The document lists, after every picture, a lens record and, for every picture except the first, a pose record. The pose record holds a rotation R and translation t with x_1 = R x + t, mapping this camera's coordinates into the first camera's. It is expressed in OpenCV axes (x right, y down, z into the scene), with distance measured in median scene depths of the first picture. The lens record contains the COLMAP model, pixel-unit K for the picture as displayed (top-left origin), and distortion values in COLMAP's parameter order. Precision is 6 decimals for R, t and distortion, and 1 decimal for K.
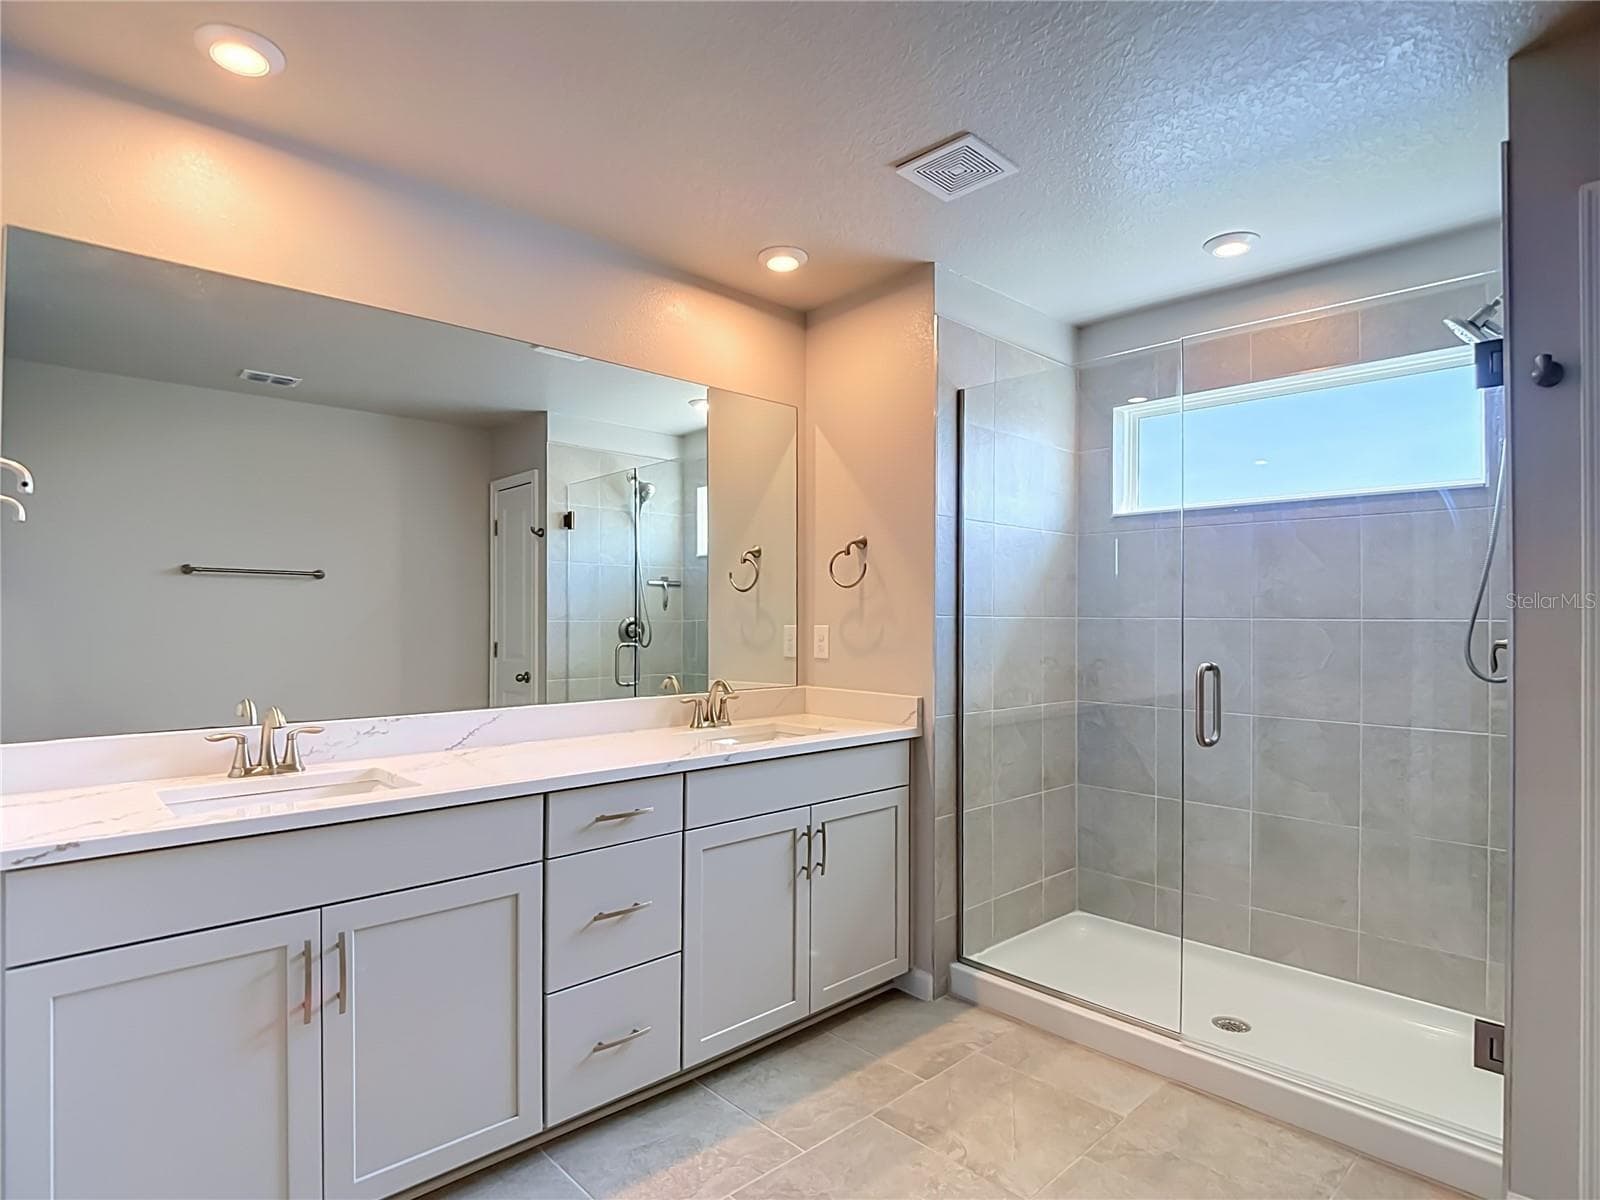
lens RADIAL K [[847.0, 0, 793.5], [0, 847.0, 605.0], [0, 0, 1]] dist [0.003438, -0.019695]
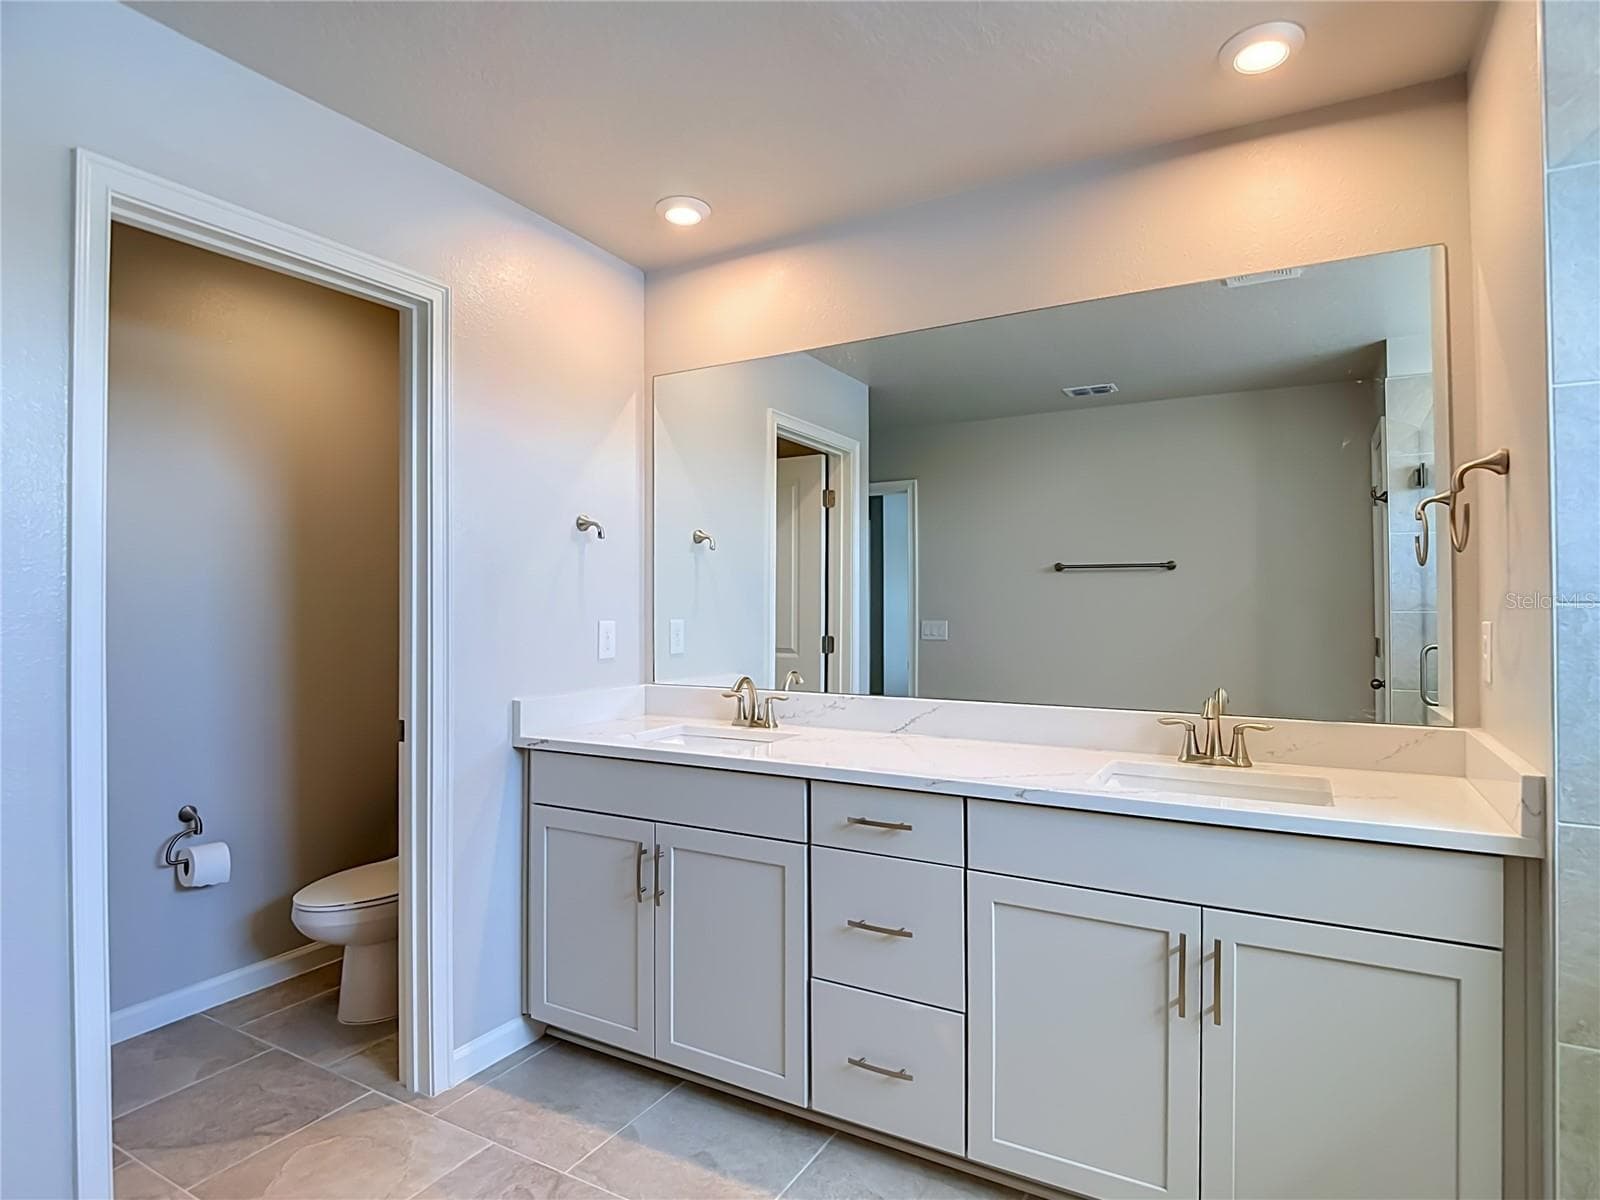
lens RADIAL K [[879.4, 0, 798.1], [0, 879.4, 552.9], [0, 0, 1]] dist [-0.037636, -0.000559]
pose [[0.277751, -0.059704, -0.958796, 0.489027], [0.012018, 0.998205, -0.058677, 0.006569], [0.960578, 0.004775, 0.277970, 0.452649]]
